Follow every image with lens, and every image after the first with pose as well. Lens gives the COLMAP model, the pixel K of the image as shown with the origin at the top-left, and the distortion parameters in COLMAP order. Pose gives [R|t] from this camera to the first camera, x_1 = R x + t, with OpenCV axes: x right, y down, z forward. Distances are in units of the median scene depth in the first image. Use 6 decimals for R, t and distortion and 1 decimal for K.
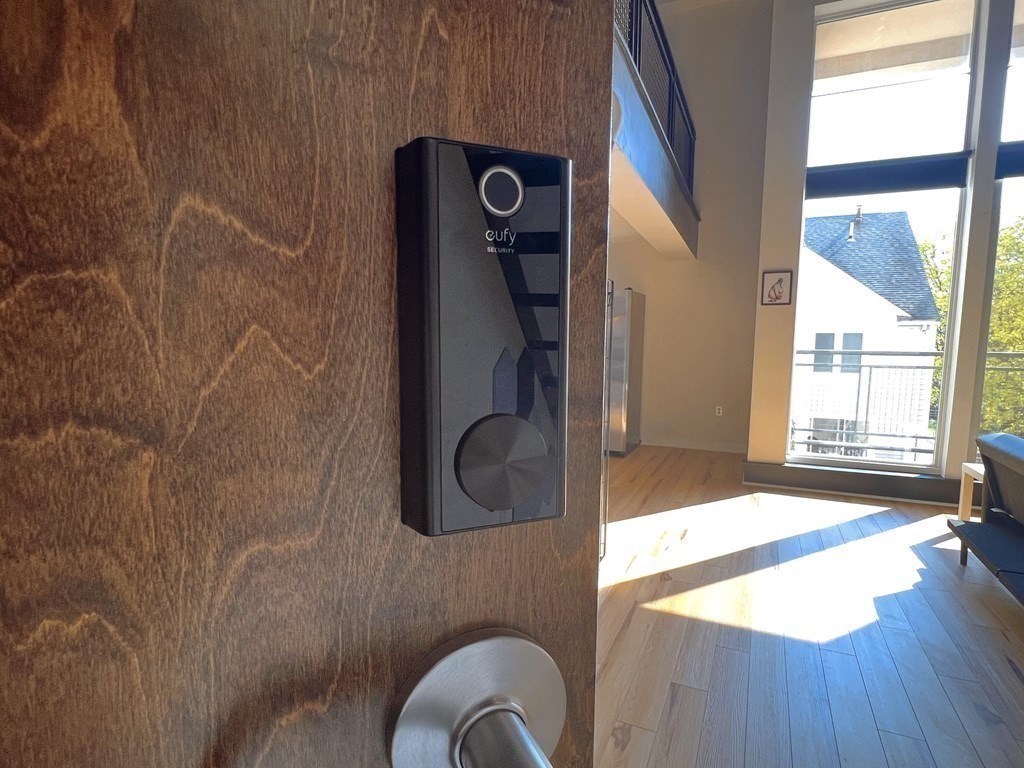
lens RADIAL K [[577.9, 0, 510.9], [0, 577.9, 384.7], [0, 0, 1]] dist [-0.000085, 0.000135]
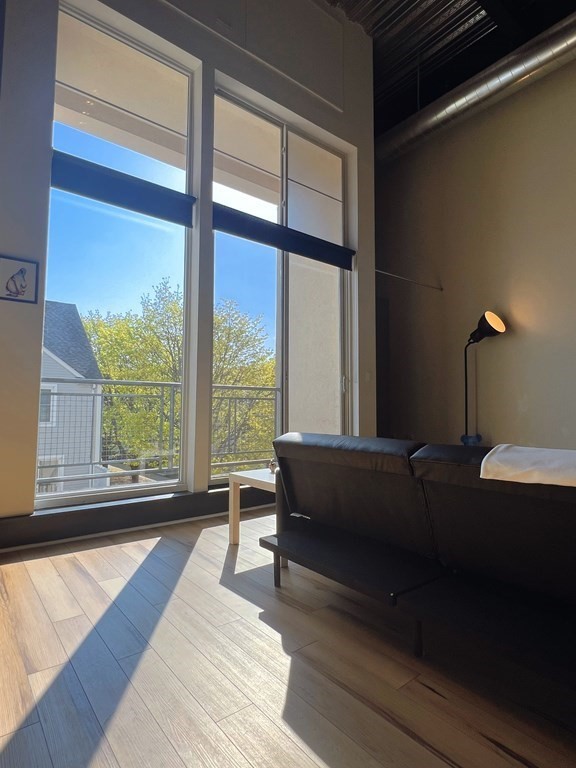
lens RADIAL K [[433.4, 0, 286.9], [0, 433.4, 383.7], [0, 0, 1]] dist [-0.000085, 0.000135]
pose [[0.476843, 0.041625, 0.878002, 0.142690], [0.070785, 0.993815, -0.085559, 0.045393], [-0.876134, 0.102948, 0.470947, 0.464123]]
